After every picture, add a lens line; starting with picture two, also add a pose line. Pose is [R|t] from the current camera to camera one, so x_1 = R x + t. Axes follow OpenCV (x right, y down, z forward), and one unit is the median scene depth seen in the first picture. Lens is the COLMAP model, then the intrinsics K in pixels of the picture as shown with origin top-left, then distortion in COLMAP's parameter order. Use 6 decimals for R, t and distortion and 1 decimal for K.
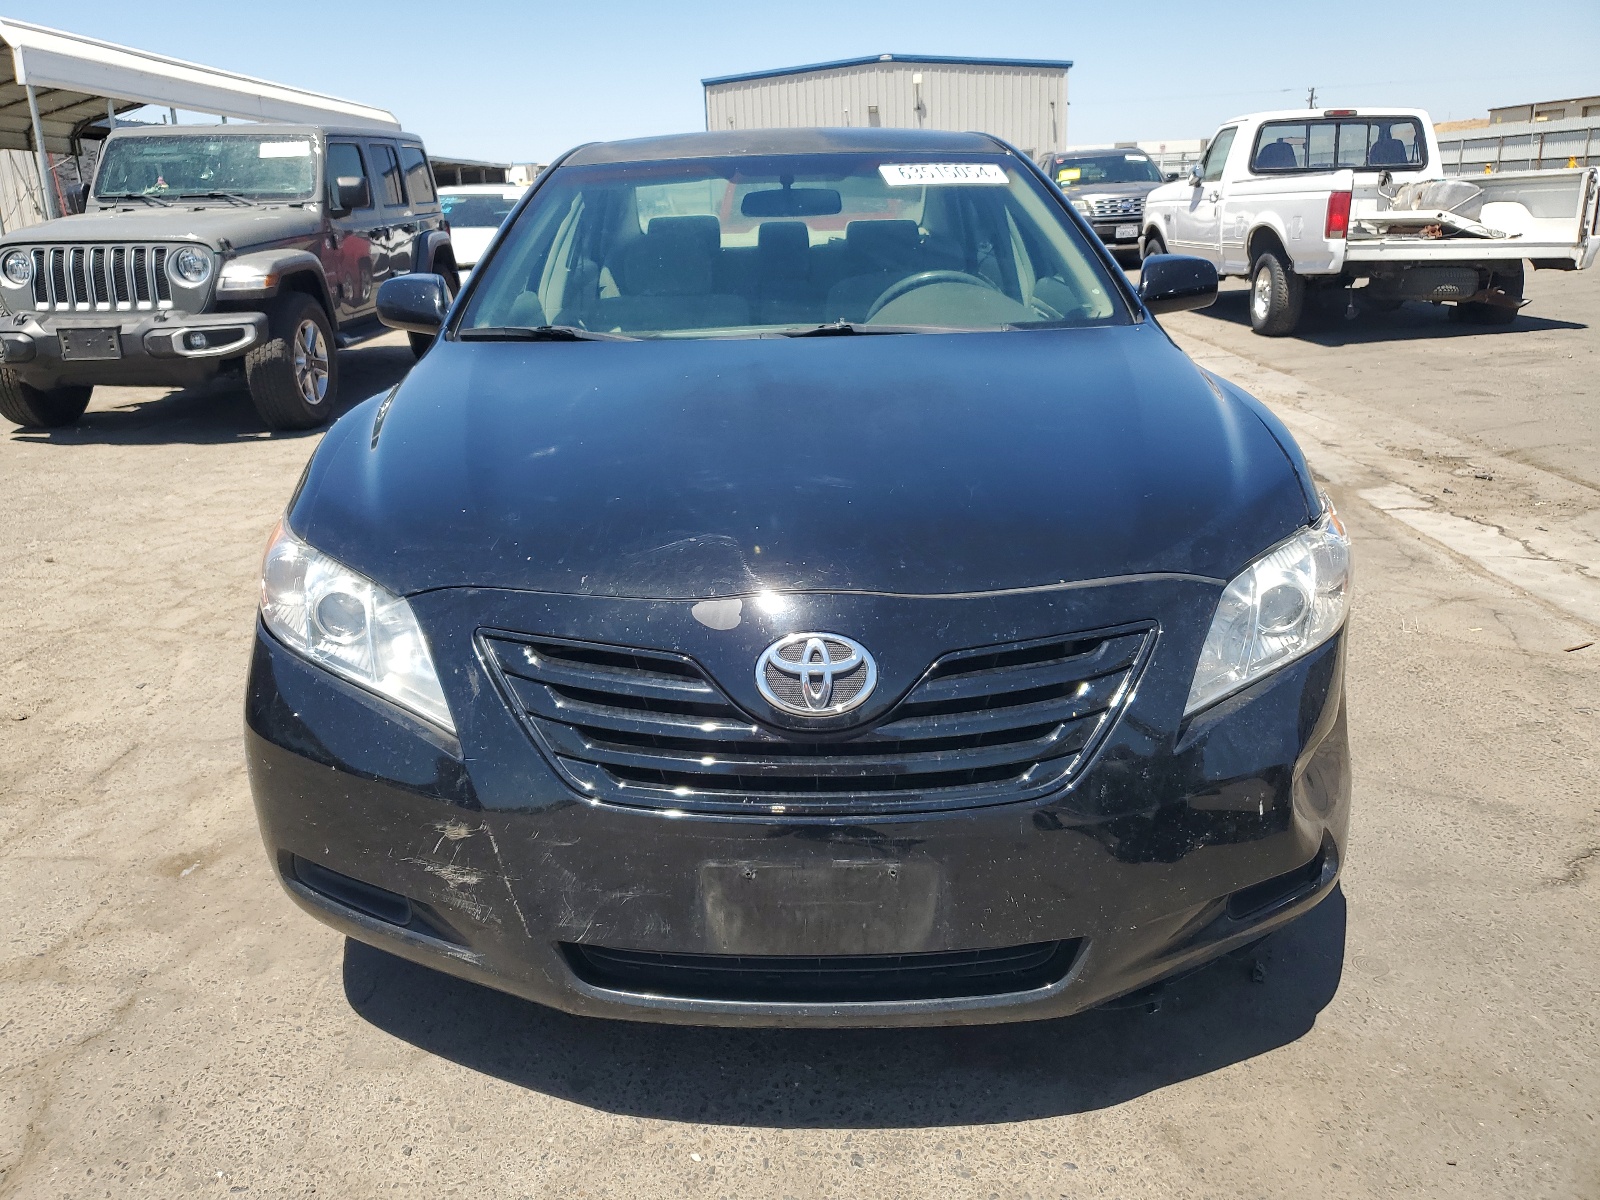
lens RADIAL K [[1216.3, 0, 802.3], [0, 1216.3, 602.0], [0, 0, 1]] dist [0.006258, 0.019571]
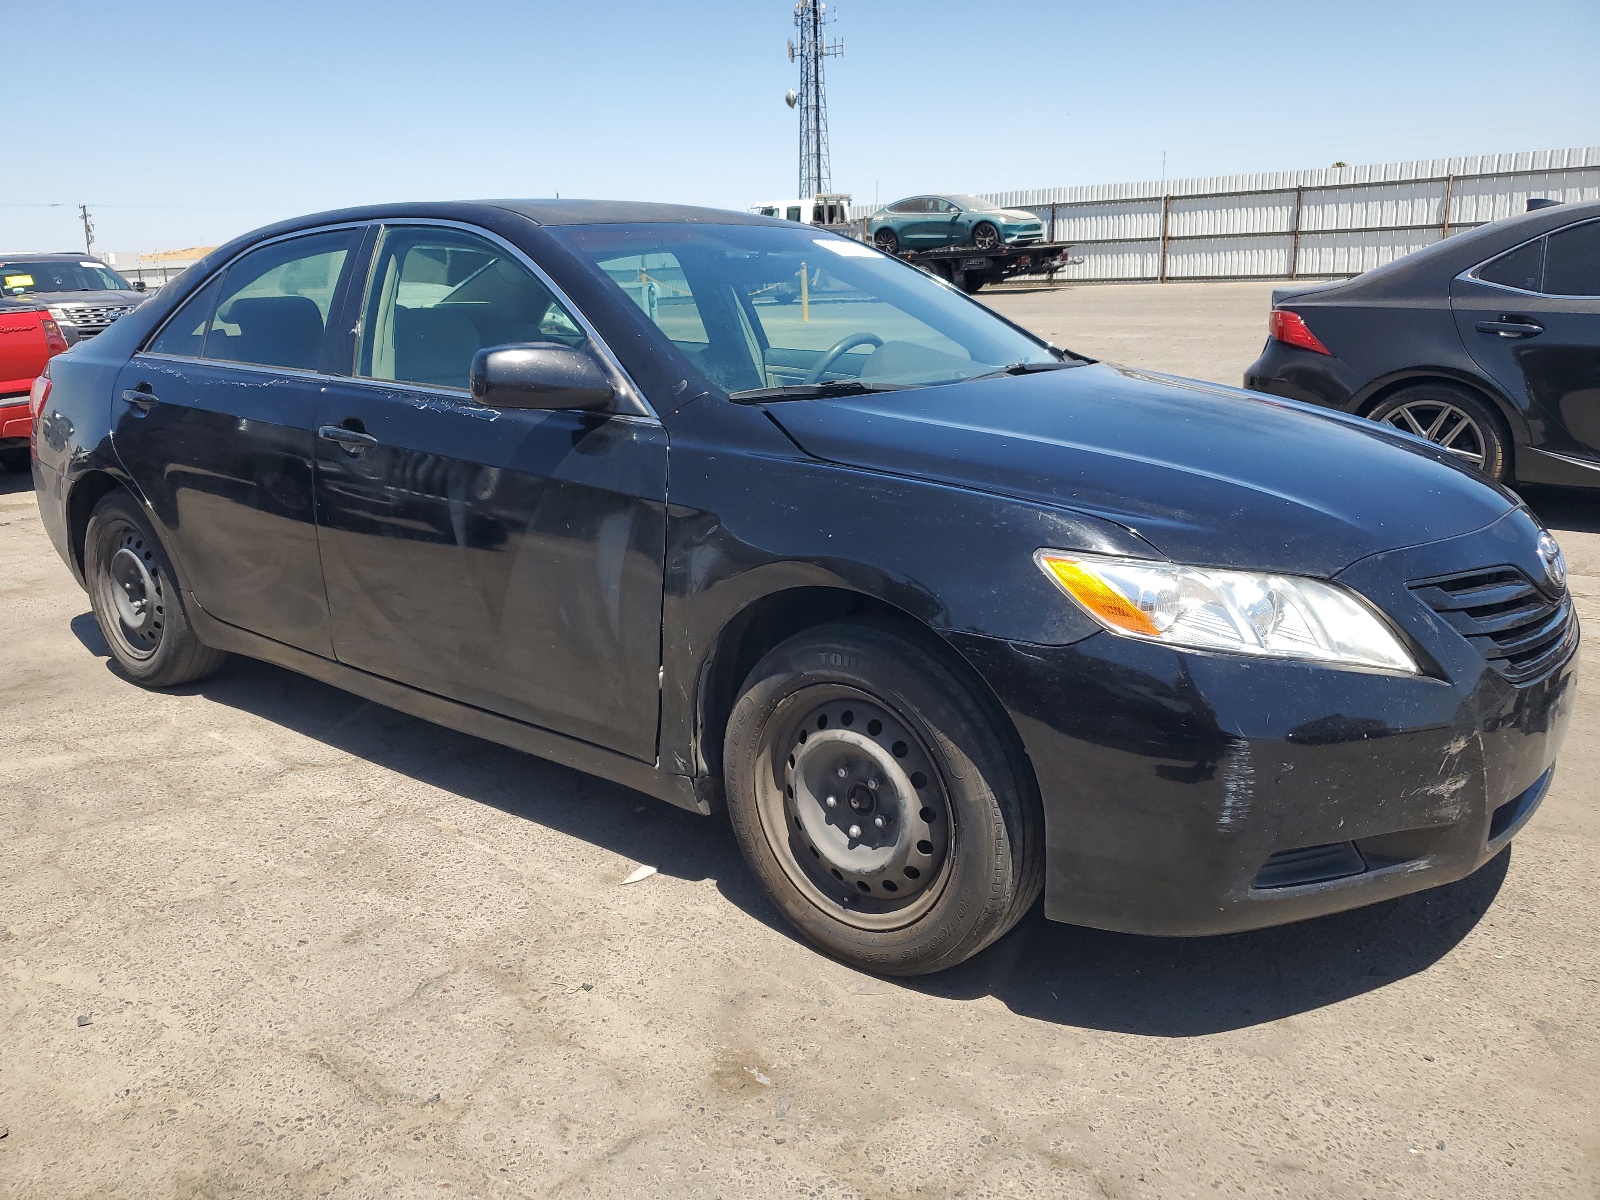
lens RADIAL K [[1216.3, 0, 750.7], [0, 1216.3, 597.7], [0, 0, 1]] dist [0.006258, 0.019571]
pose [[0.648387, -0.175557, 0.740793, -1.391930], [0.243451, 0.969769, 0.016738, -0.125326], [-0.721337, 0.169494, 0.671525, 0.577870]]
